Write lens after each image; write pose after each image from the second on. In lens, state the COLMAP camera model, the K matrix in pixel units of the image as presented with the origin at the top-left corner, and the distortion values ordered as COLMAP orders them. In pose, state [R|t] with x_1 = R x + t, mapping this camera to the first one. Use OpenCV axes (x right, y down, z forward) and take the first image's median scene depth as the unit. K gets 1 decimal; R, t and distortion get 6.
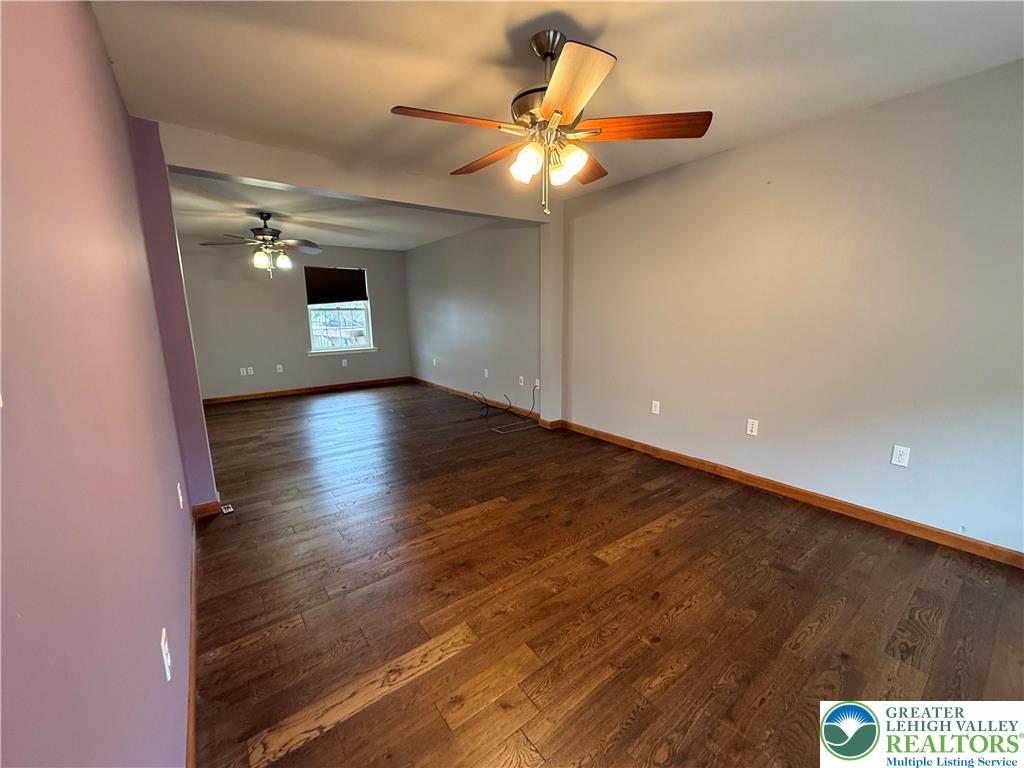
lens RADIAL K [[407.9, 0, 513.2], [0, 407.9, 384.4], [0, 0, 1]] dist [0.000786, 0.000254]
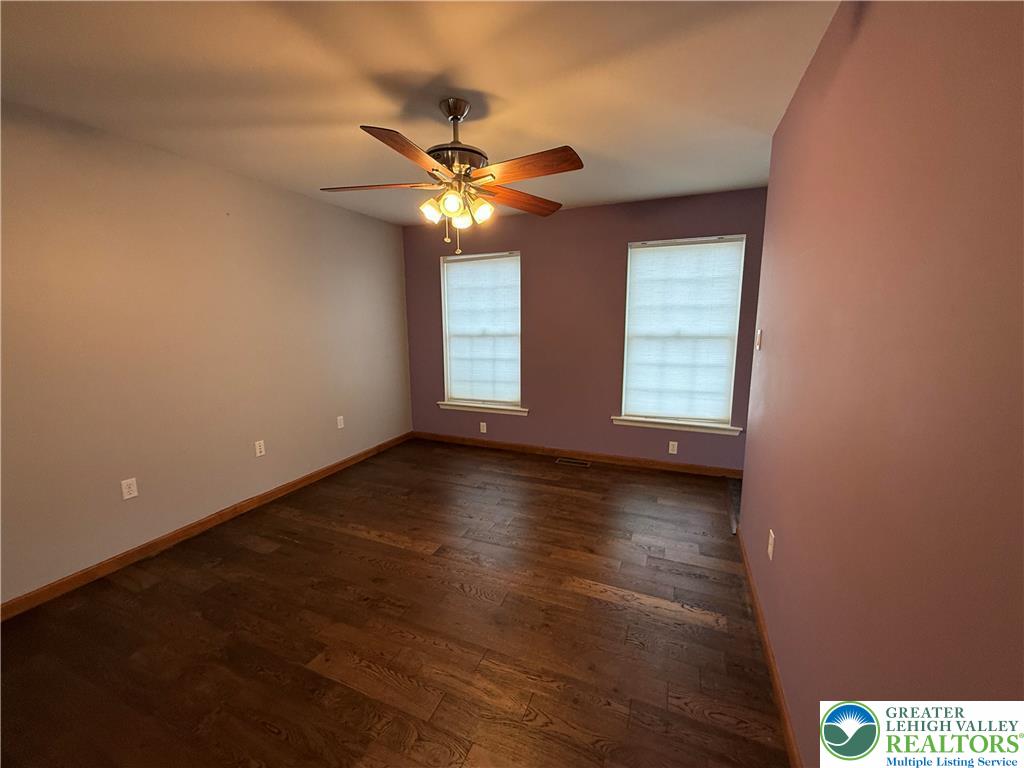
lens RADIAL K [[407.9, 0, 509.7], [0, 407.9, 383.6], [0, 0, 1]] dist [0.000786, 0.000254]
pose [[-0.498491, -0.120867, 0.858427, -0.651859], [0.168911, 0.957711, 0.232934, -0.202464], [-0.850280, 0.261113, -0.456995, 0.973013]]
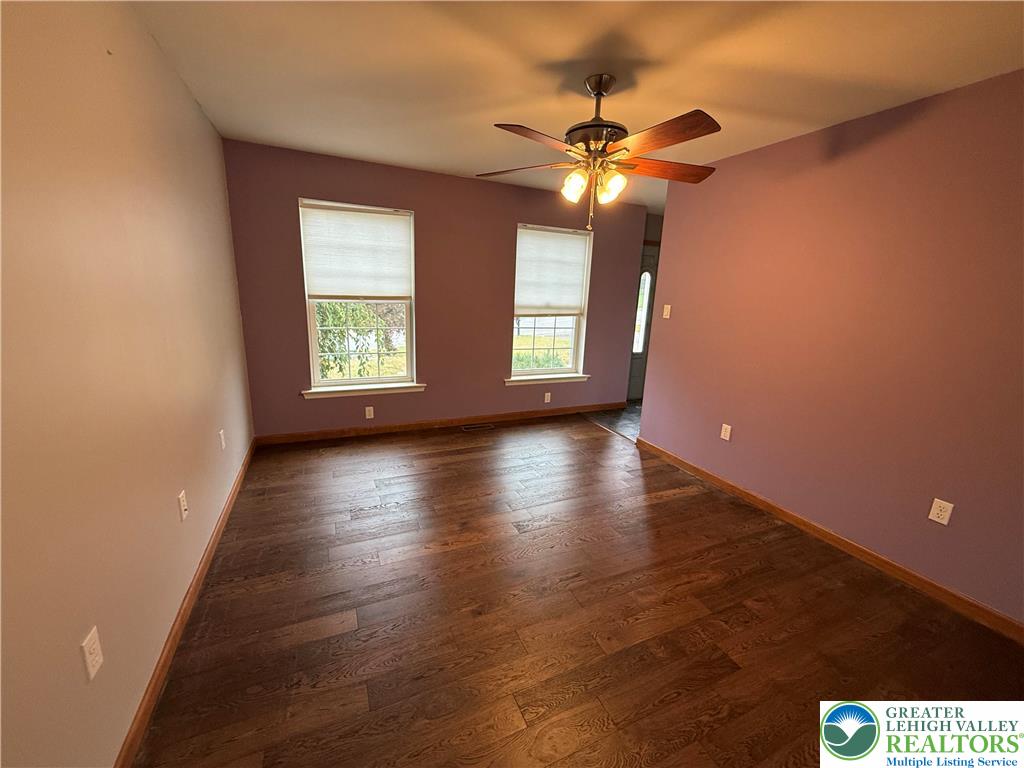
lens RADIAL K [[407.9, 0, 507.7], [0, 407.9, 383.1], [0, 0, 1]] dist [0.000786, 0.000254]
pose [[-0.973608, -0.074137, 0.215852, 0.017499], [0.015916, 0.921412, 0.388260, -0.305981], [-0.227673, 0.381448, -0.895914, 1.480320]]
